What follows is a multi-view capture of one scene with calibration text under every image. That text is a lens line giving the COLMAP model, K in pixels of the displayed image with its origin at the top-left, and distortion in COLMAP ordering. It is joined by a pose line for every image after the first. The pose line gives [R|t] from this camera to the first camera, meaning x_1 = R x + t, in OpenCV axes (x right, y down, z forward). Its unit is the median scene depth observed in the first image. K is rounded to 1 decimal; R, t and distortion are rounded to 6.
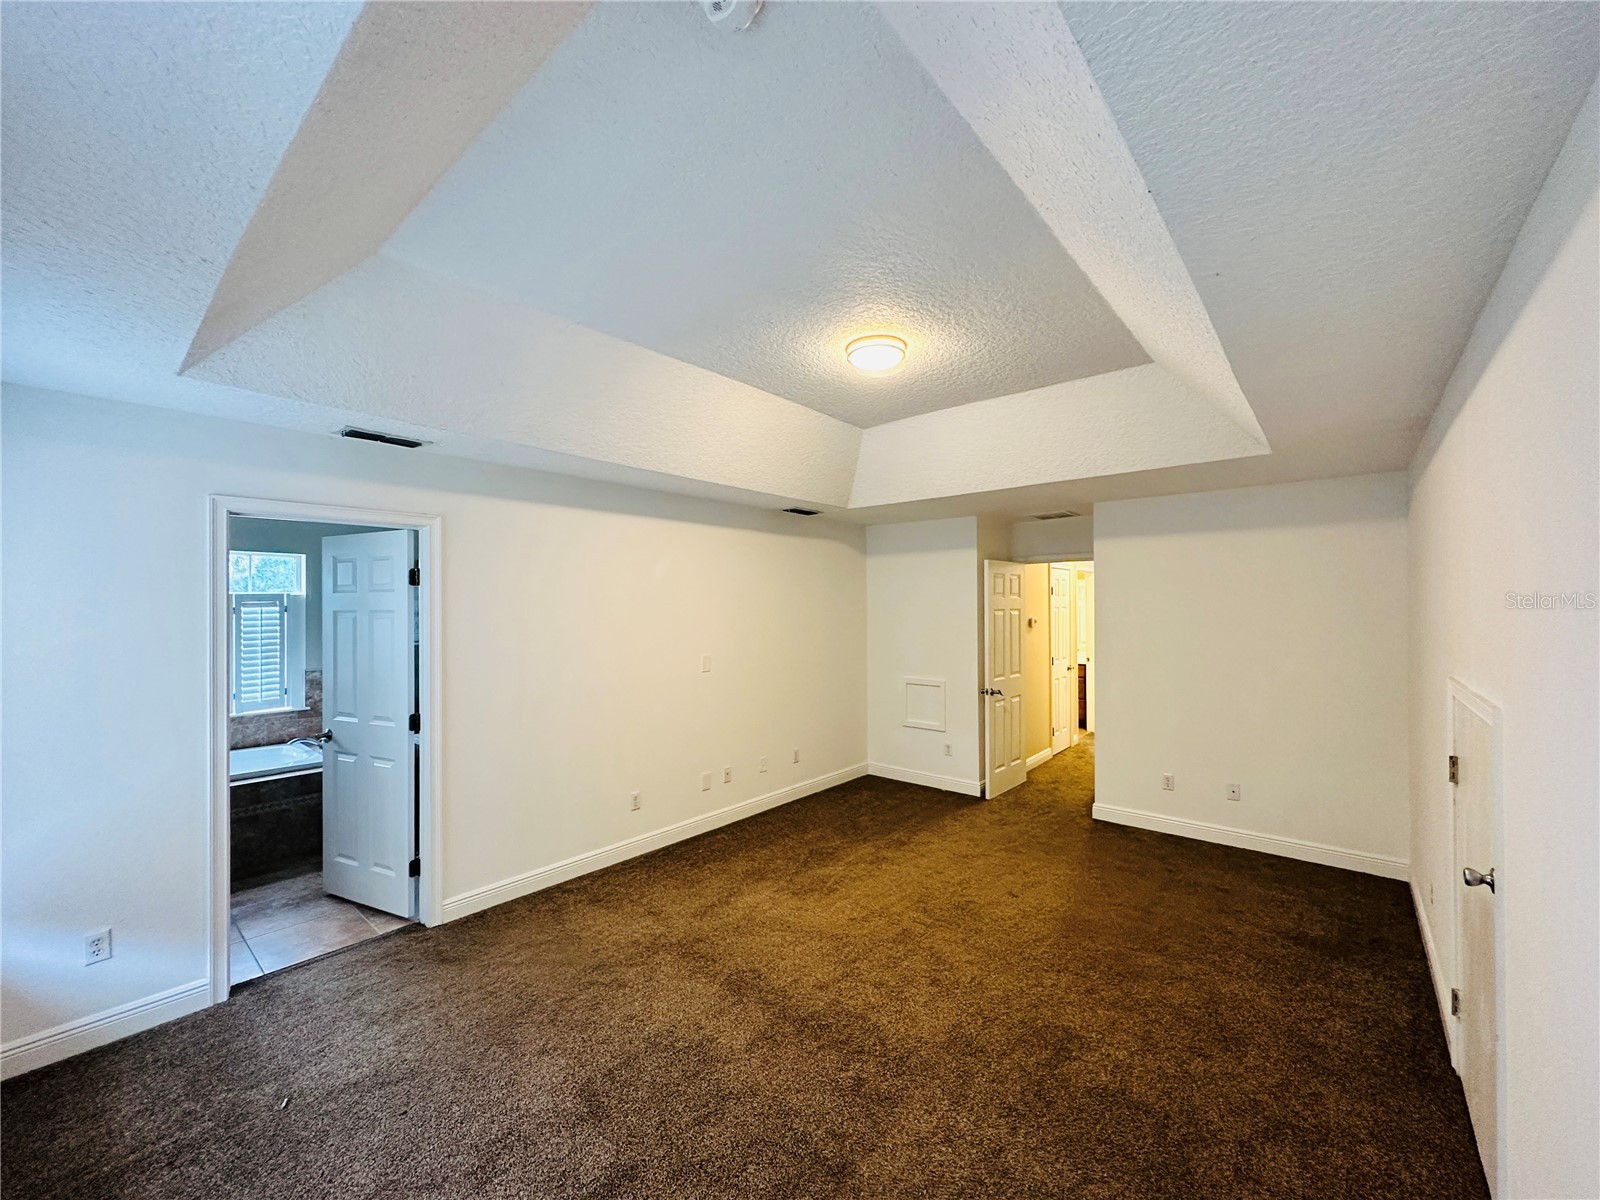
lens RADIAL K [[640.3, 0, 799.1], [0, 640.3, 601.3], [0, 0, 1]] dist [-0.005981, 0.002140]
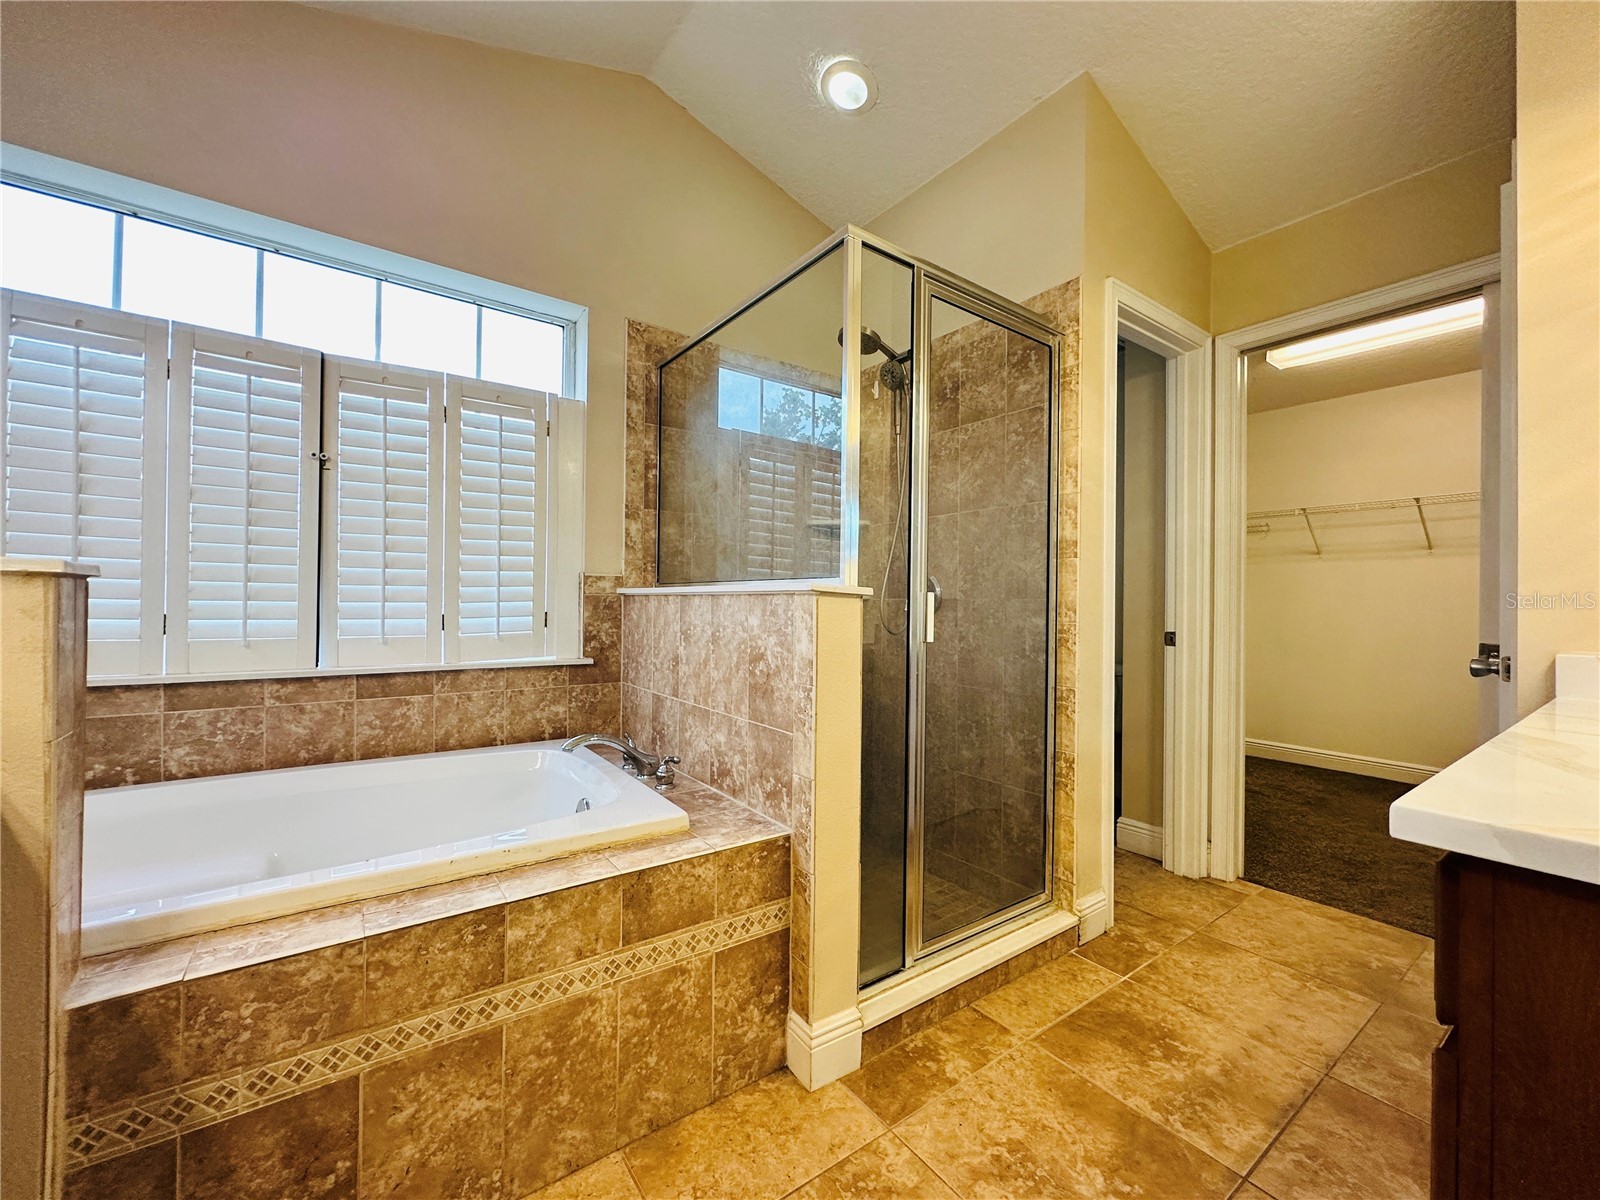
lens RADIAL K [[640.3, 0, 797.3], [0, 640.3, 597.0], [0, 0, 1]] dist [-0.005981, 0.002140]
pose [[0.970522, 0.009002, -0.240845, -0.539559], [-0.009509, 0.999954, -0.000942, 0.125748], [0.240826, 0.003204, 0.970563, 0.626392]]
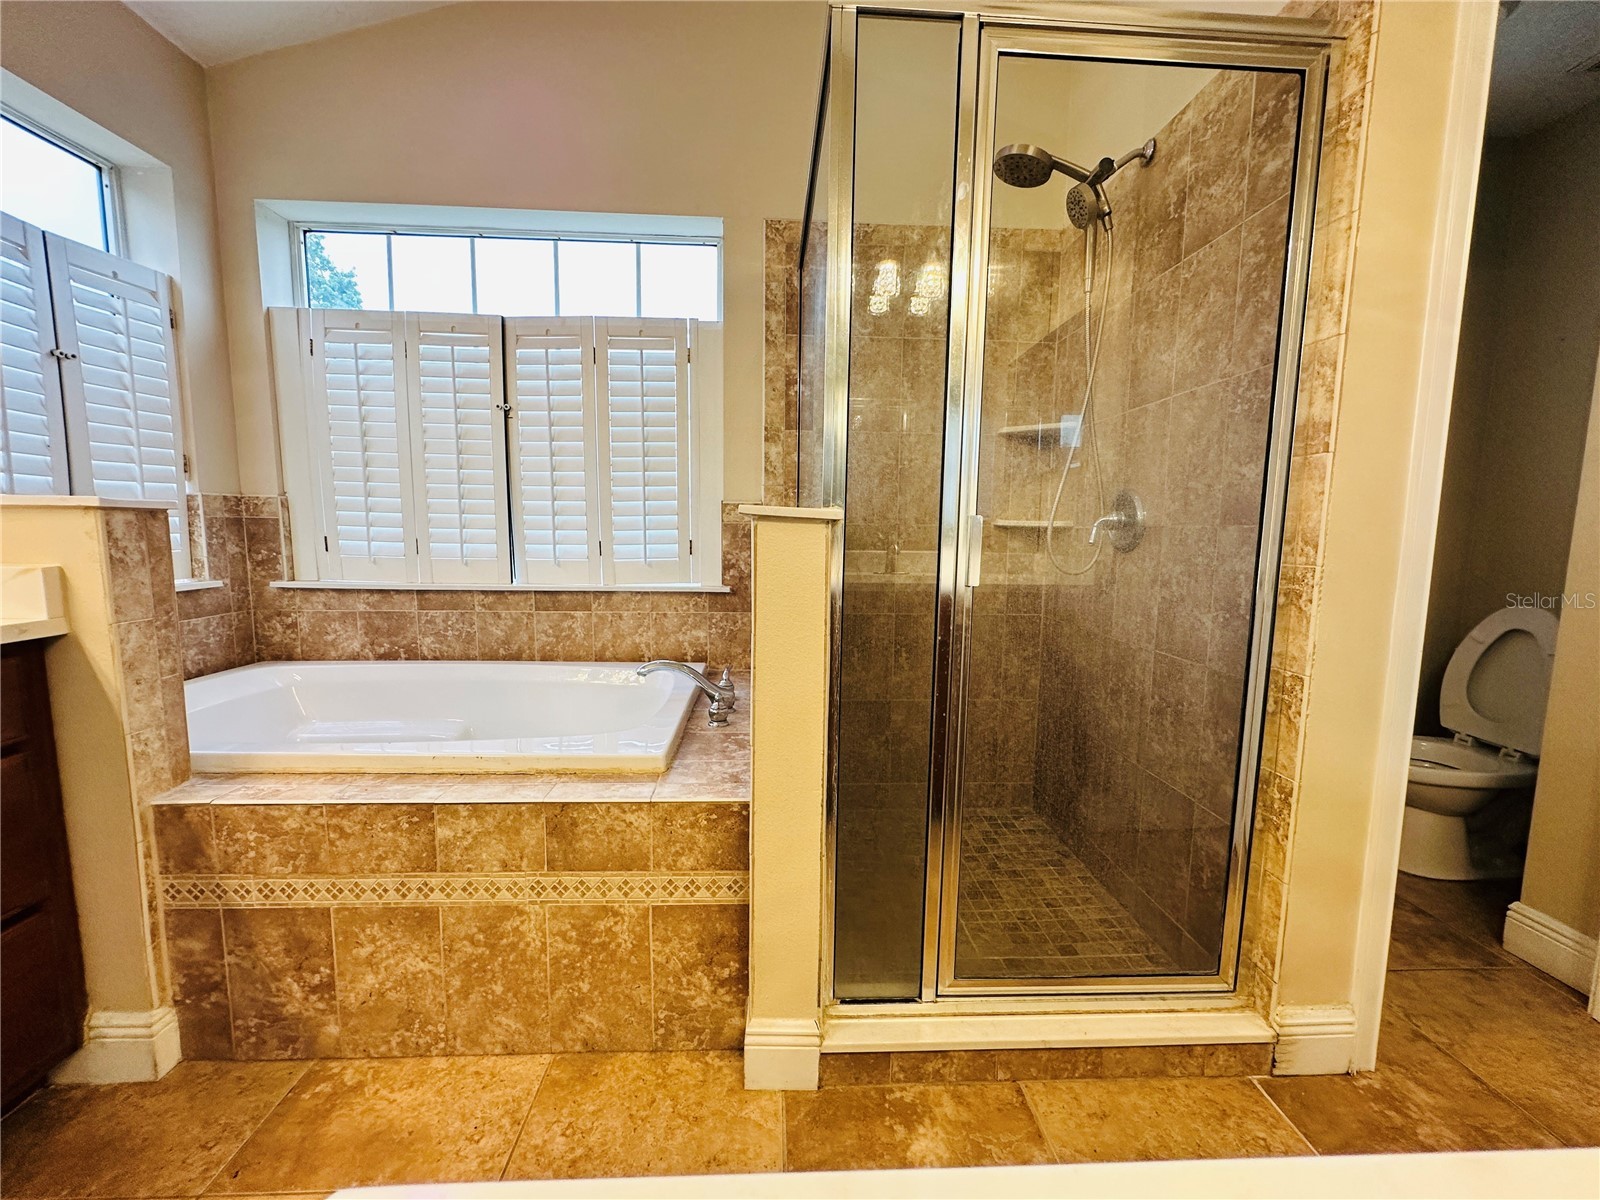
lens RADIAL K [[640.3, 0, 795.3], [0, 640.3, 596.6], [0, 0, 1]] dist [-0.005981, 0.002140]
pose [[0.681349, 0.085921, -0.726898, -0.428769], [-0.006610, 0.993768, 0.111269, 0.126286], [0.731929, -0.071008, 0.677671, 0.755094]]
